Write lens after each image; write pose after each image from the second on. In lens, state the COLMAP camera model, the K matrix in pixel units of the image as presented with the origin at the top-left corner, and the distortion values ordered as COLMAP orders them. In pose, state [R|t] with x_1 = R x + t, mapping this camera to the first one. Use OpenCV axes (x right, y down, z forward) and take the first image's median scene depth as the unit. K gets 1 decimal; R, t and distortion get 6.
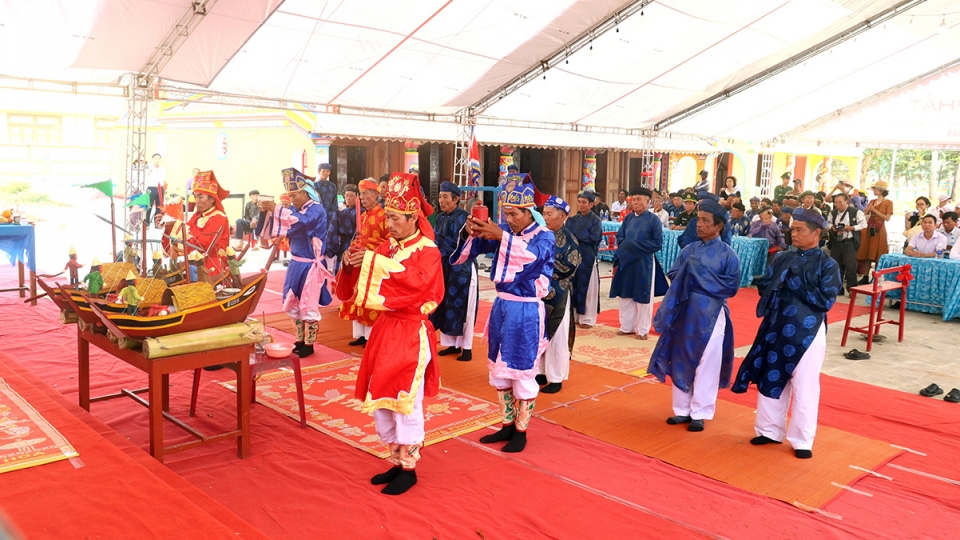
lens RADIAL K [[818.1, 0, 480.0], [0, 818.1, 270.0], [0, 0, 1]] dist [-0.050281, 0.010145]
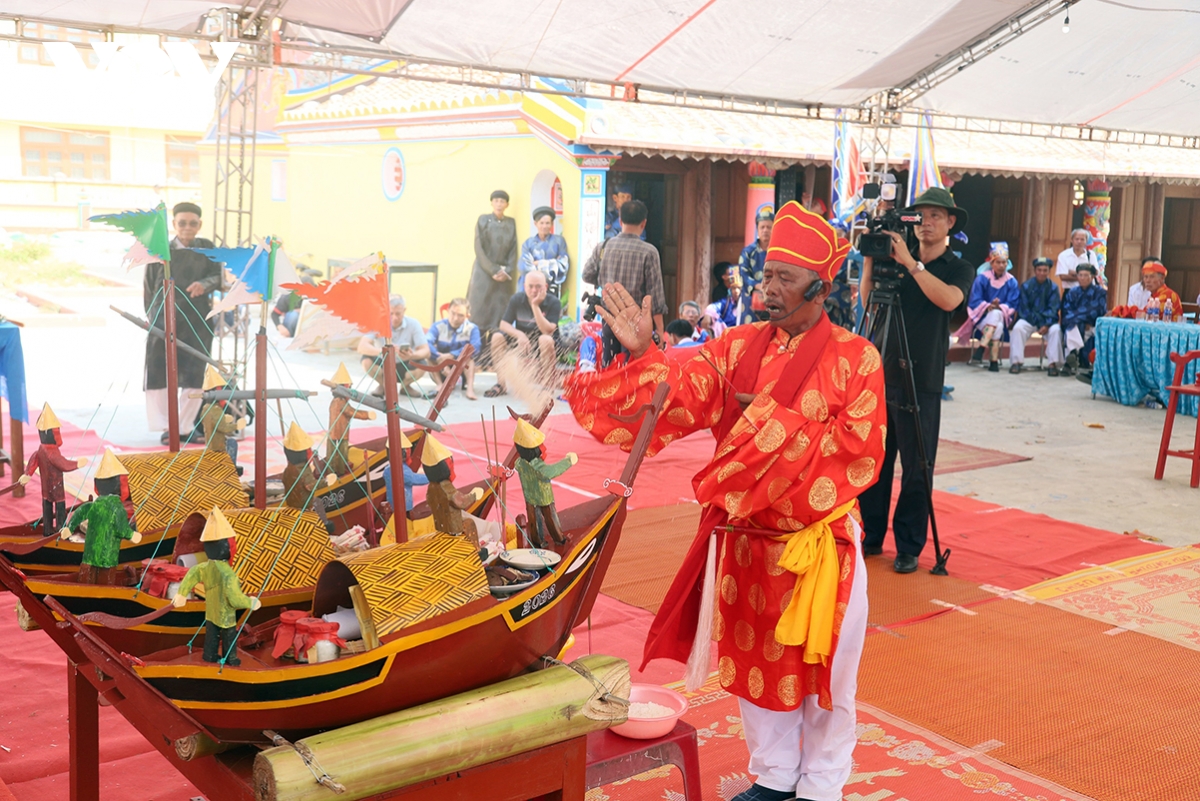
lens RADIAL K [[1235.3, 0, 600.0], [0, 1235.3, 400.5], [0, 0, 1]] dist [0.024995, -0.005672]
pose [[0.993502, 0.015055, -0.112813, -0.123330], [-0.013773, 0.999832, 0.012131, -0.022707], [0.112977, -0.010499, 0.993542, 0.289641]]
